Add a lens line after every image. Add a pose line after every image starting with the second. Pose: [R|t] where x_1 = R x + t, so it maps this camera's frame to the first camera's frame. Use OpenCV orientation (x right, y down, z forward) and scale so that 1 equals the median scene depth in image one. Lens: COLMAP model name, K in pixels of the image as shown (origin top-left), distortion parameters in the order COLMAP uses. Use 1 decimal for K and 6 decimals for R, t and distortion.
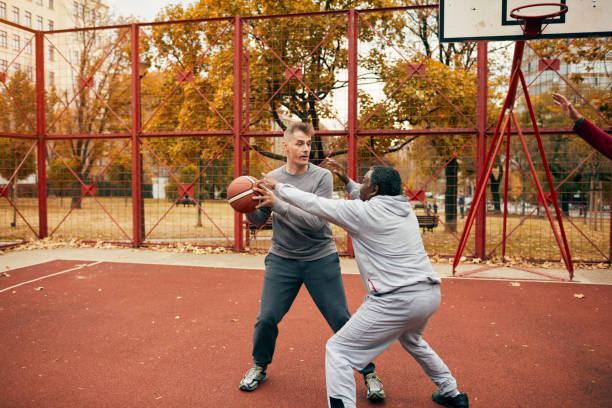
lens RADIAL K [[590.4, 0, 306.0], [0, 590.4, 204.0], [0, 0, 1]] dist [-0.105373, 0.145632]
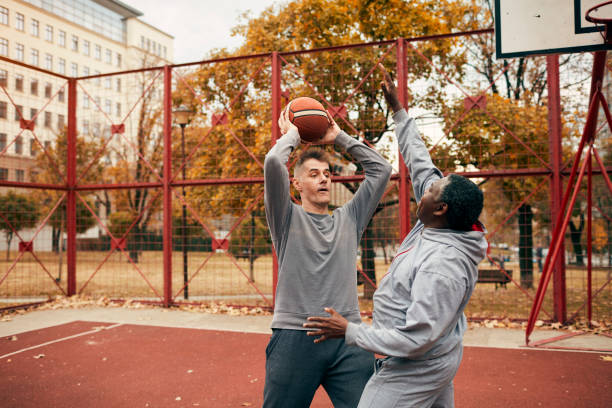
lens RADIAL K [[603.0, 0, 306.1], [0, 603.0, 201.1], [0, 0, 1]] dist [-0.108249, 0.155467]
pose [[0.993467, -0.014799, -0.113156, 0.030844], [0.004203, 0.995628, -0.093315, -0.002000], [0.114043, 0.092230, 0.989186, 0.092061]]
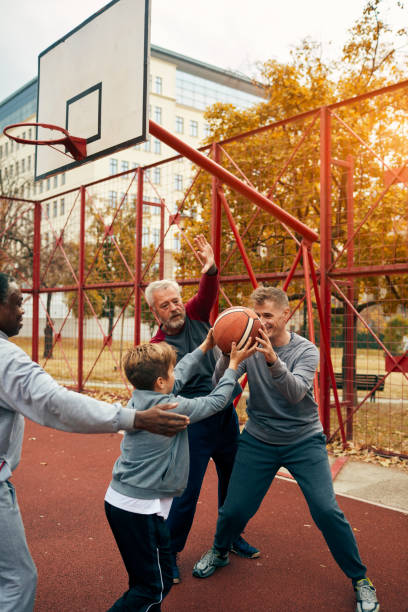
lens RADIAL K [[615.9, 0, 204.0], [0, 615.9, 306.0], [0, 0, 1]] dist [-0.058157, 0.008674]
pose [[0.805670, -0.004809, -0.592345, 0.546032], [-0.042340, 0.996942, -0.065683, -0.017602], [0.590849, 0.077998, 0.803003, 0.220800]]
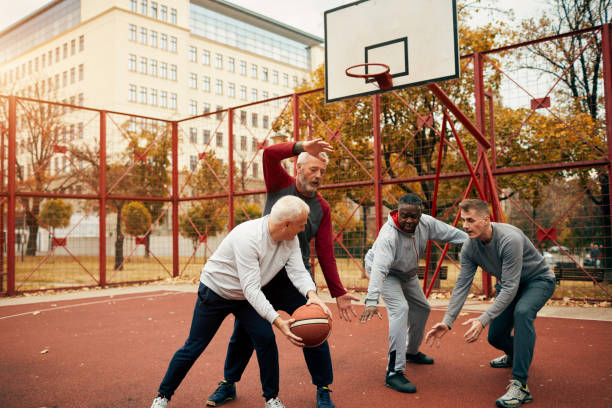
lens RADIAL K [[590.4, 0, 306.0], [0, 590.4, 204.0], [0, 0, 1]] dist [-0.105373, 0.145632]
pose [[0.899646, -0.044397, -0.434356, 0.392830], [-0.002740, 0.994223, -0.107297, 0.037114], [0.436611, 0.097720, 0.894328, -0.059925]]
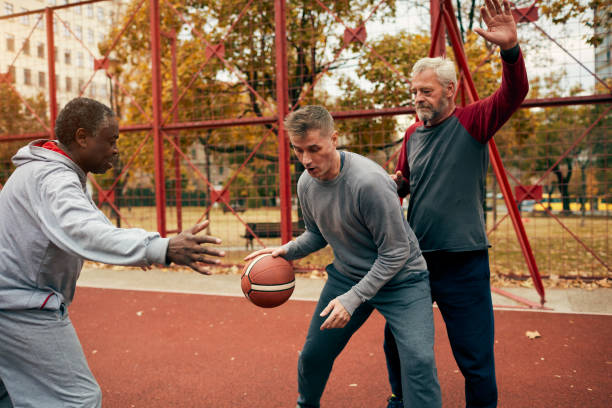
lens RADIAL K [[590.4, 0, 306.0], [0, 590.4, 204.0], [0, 0, 1]] dist [-0.105373, 0.145632]
pose [[0.991273, -0.024571, -0.129517, 0.187242], [0.023274, 0.999663, -0.011514, 0.005001], [0.129756, 0.008399, 0.991510, 0.182346]]
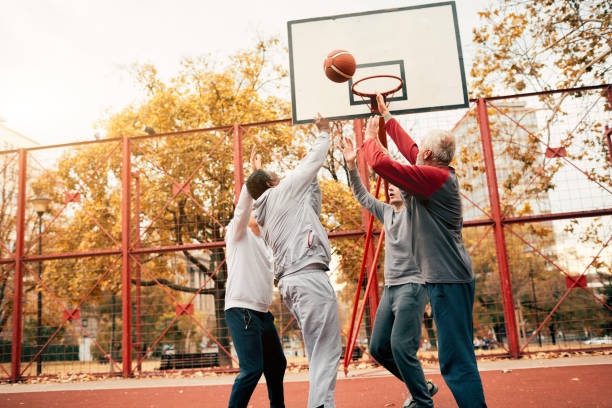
lens RADIAL K [[590.4, 0, 306.0], [0, 590.4, 204.0], [0, 0, 1]] dist [-0.105373, 0.145632]
pose [[0.993289, -0.042633, 0.107515, 0.072905], [0.068980, 0.964527, -0.254812, 0.066502], [-0.092837, 0.260518, 0.960995, 0.022020]]
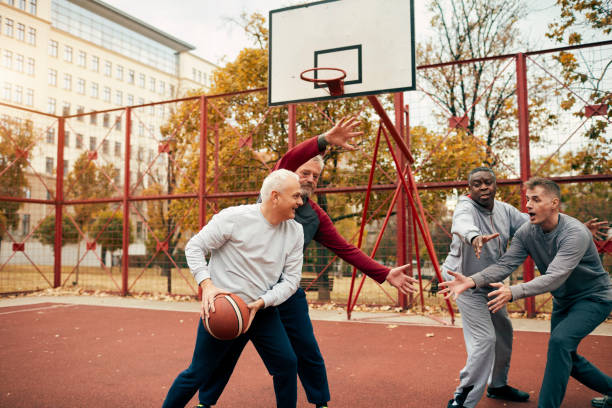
lens RADIAL K [[590.4, 0, 306.0], [0, 590.4, 204.0], [0, 0, 1]] dist [-0.105373, 0.145632]
pose [[0.977857, -0.019050, -0.208406, 0.297198], [-0.007809, 0.991833, -0.127302, 0.037411], [0.209129, 0.126111, 0.969722, -0.059837]]
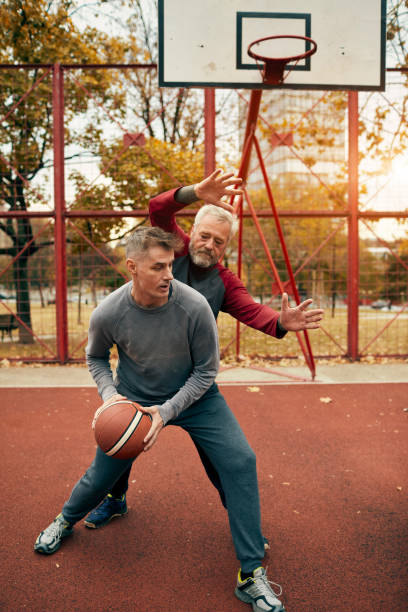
lens RADIAL K [[590.4, 0, 209.3], [0, 590.4, 300.8], [0, 0, 1]] dist [-0.105373, 0.145632]
pose [[0.956902, -0.023931, 0.289424, 0.034567], [0.023200, 0.999713, 0.005958, 0.001079], [-0.289483, 0.001014, 0.957182, 0.134269]]
